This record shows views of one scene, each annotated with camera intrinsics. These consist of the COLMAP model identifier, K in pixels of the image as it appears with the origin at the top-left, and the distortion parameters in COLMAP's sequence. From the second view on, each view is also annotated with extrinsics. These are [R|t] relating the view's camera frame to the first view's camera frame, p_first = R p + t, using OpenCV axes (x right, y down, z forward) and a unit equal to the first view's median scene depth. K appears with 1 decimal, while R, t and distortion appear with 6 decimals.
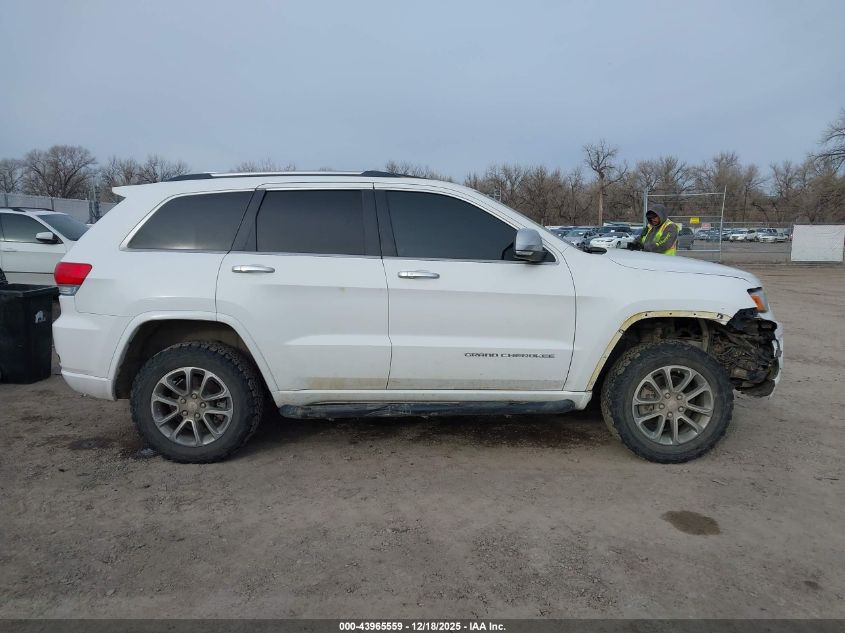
lens RADIAL K [[669.7, 0, 424.2], [0, 669.7, 328.5], [0, 0, 1]] dist [0.013859, -0.002766]
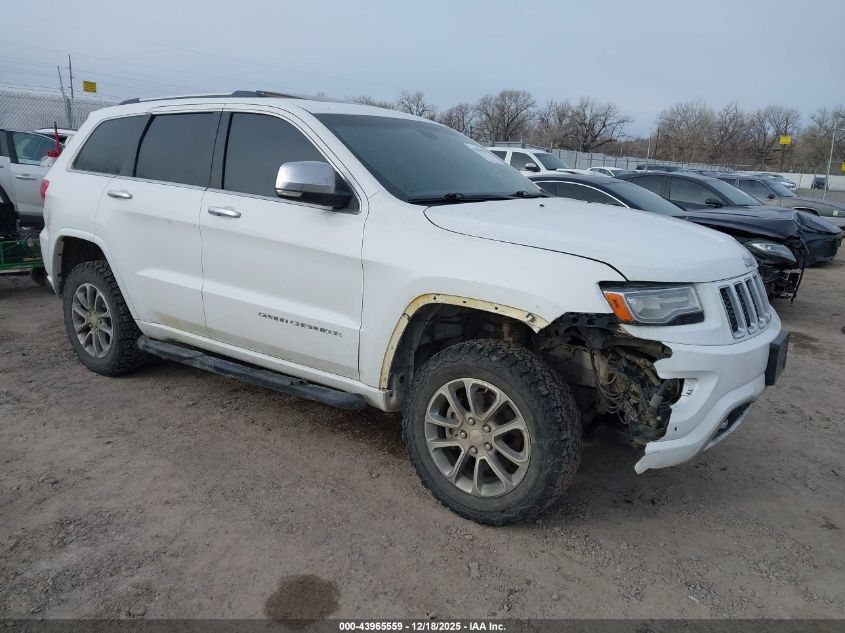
lens RADIAL K [[657.4, 0, 422.3], [0, 657.4, 330.4], [0, 0, 1]] dist [0.092123, -0.172401]
pose [[0.812514, 0.174760, -0.556130, 0.679591], [-0.126362, 0.984123, 0.124637, -0.067892], [0.569082, -0.030996, 0.821696, 0.427959]]
